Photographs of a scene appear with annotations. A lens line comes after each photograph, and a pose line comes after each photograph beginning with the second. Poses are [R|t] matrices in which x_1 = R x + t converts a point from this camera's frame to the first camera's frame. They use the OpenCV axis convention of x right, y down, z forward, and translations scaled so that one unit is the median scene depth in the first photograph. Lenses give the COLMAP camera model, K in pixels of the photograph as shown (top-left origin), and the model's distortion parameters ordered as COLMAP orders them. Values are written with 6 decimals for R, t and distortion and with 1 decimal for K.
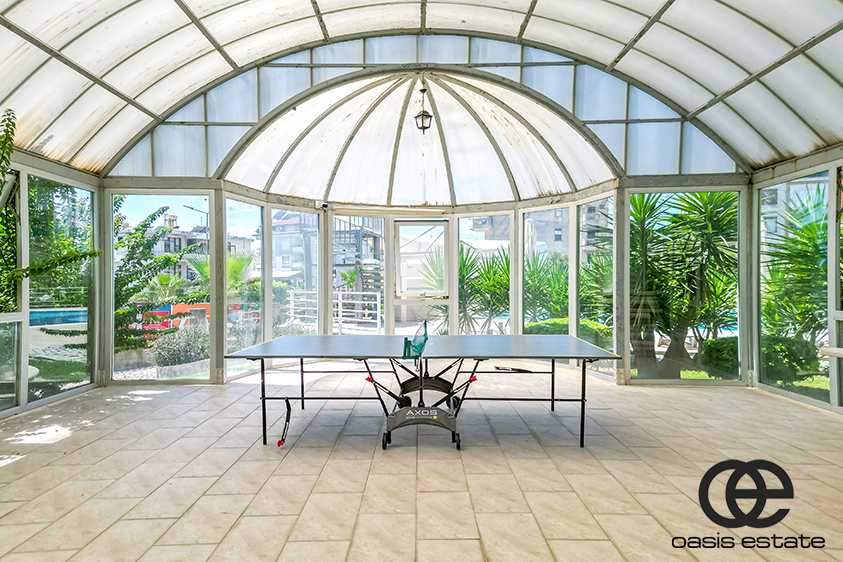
lens RADIAL K [[569.8, 0, 421.5], [0, 569.8, 281.0], [0, 0, 1]] dist [0.124163, -0.001345]
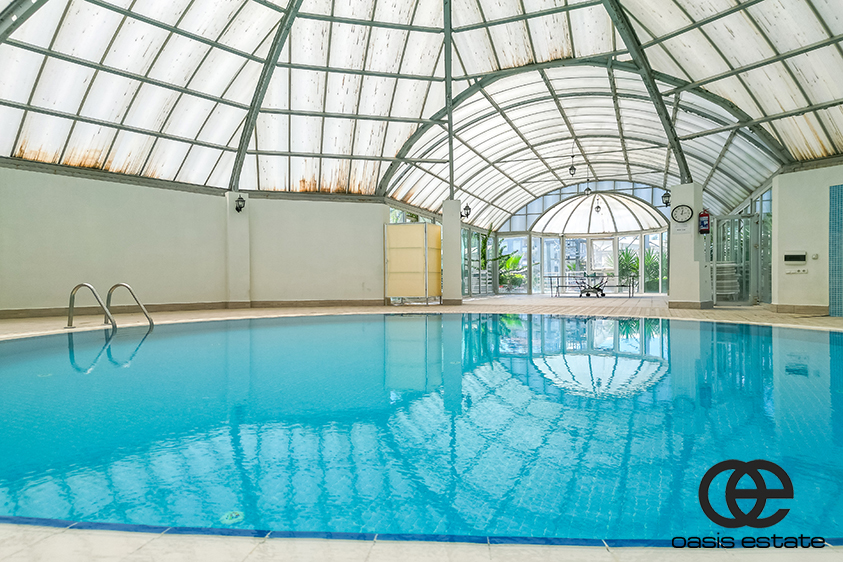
lens RADIAL K [[569.8, 0, 421.5], [0, 569.8, 281.0], [0, 0, 1]] dist [0.124163, -0.001345]
pose [[0.928554, -0.006471, -0.371142, 0.264813], [0.008009, 0.999965, 0.002602, 0.085230], [0.371112, -0.005389, 0.928572, -2.158764]]
